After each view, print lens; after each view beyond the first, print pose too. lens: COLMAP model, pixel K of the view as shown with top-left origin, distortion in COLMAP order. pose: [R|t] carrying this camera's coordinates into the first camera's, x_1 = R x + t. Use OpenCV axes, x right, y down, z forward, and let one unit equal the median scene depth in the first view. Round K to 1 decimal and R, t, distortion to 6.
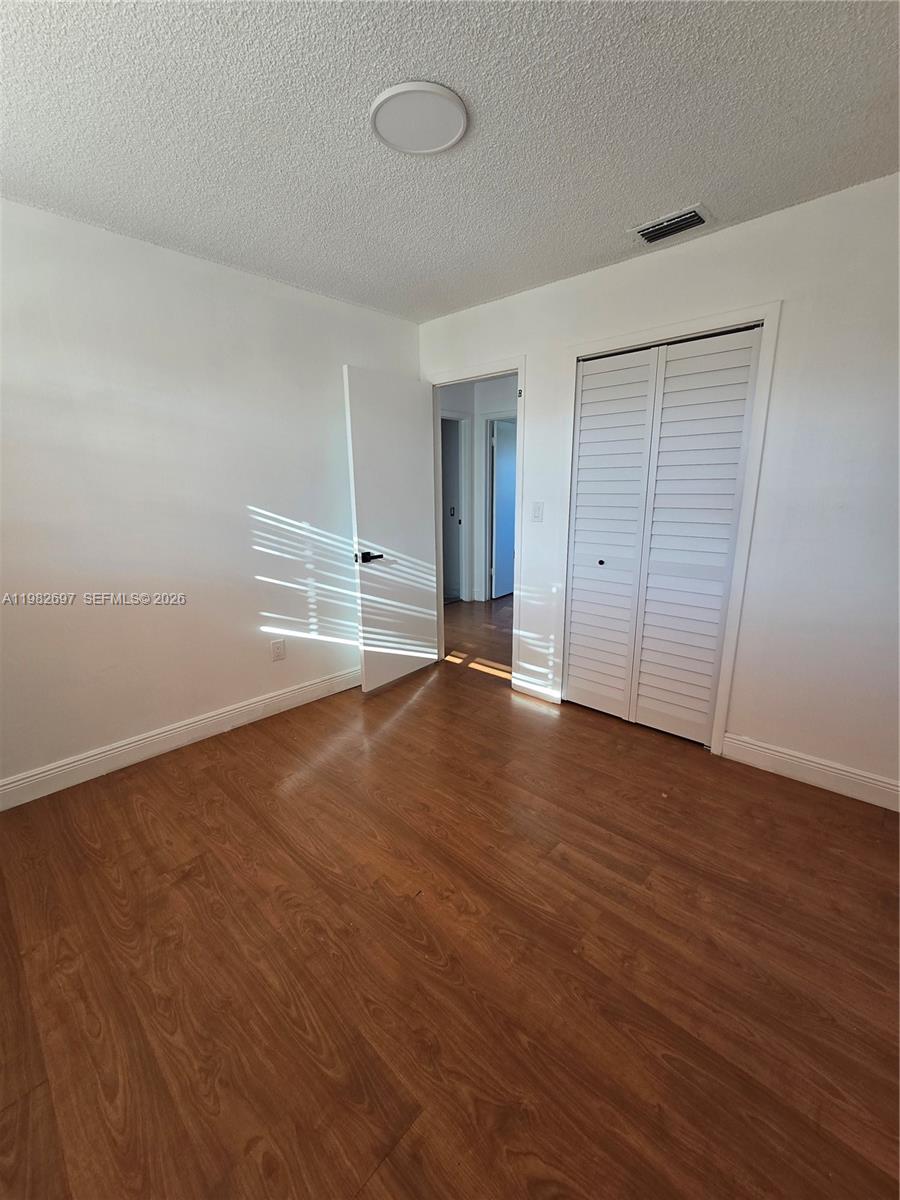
lens RADIAL K [[494.3, 0, 453.6], [0, 494.3, 602.8], [0, 0, 1]] dist [-0.001994, 0.000273]
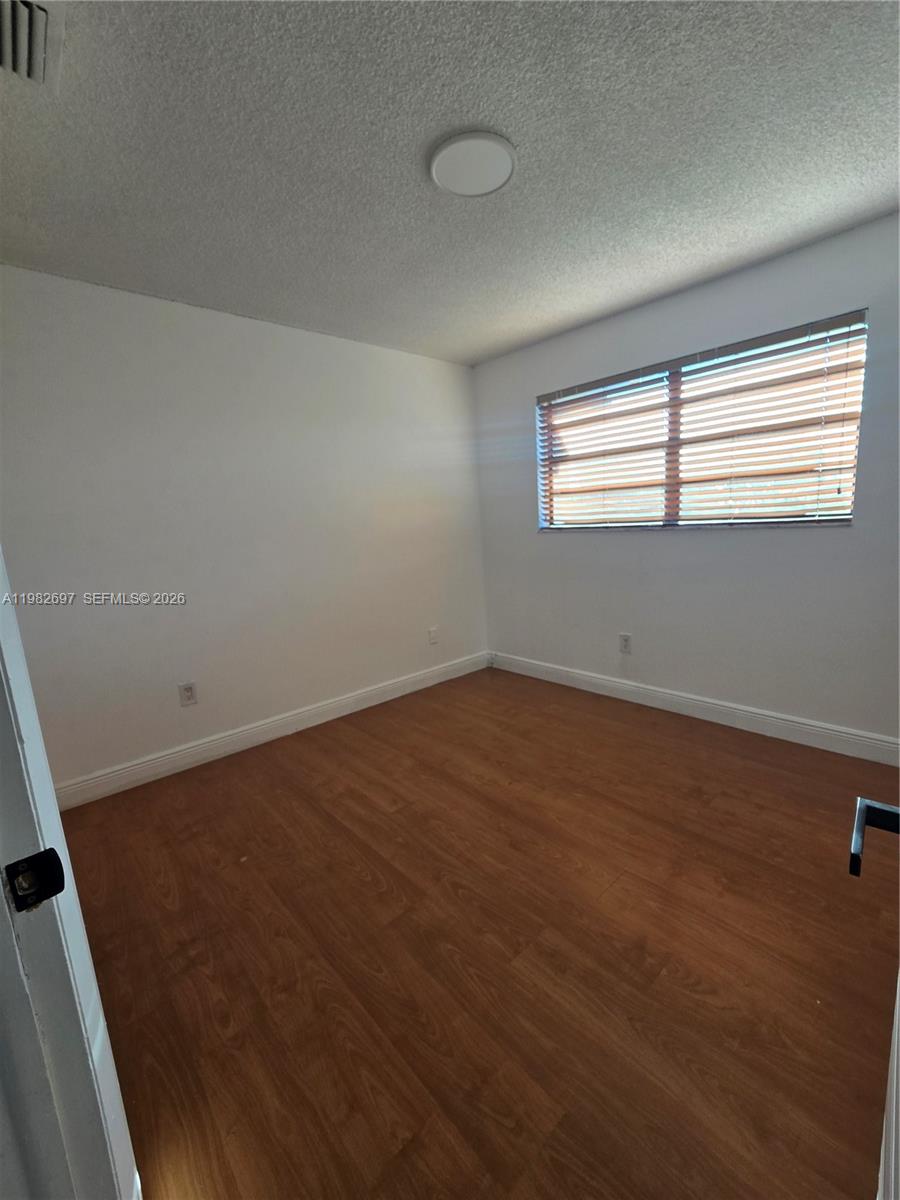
lens RADIAL K [[494.3, 0, 453.6], [0, 494.3, 602.8], [0, 0, 1]] dist [-0.001994, 0.000273]
pose [[-0.994224, 0.053058, 0.093295, -0.062316], [0.085739, 0.915511, 0.393049, -0.404645], [-0.064558, 0.398778, -0.914772, 1.879994]]
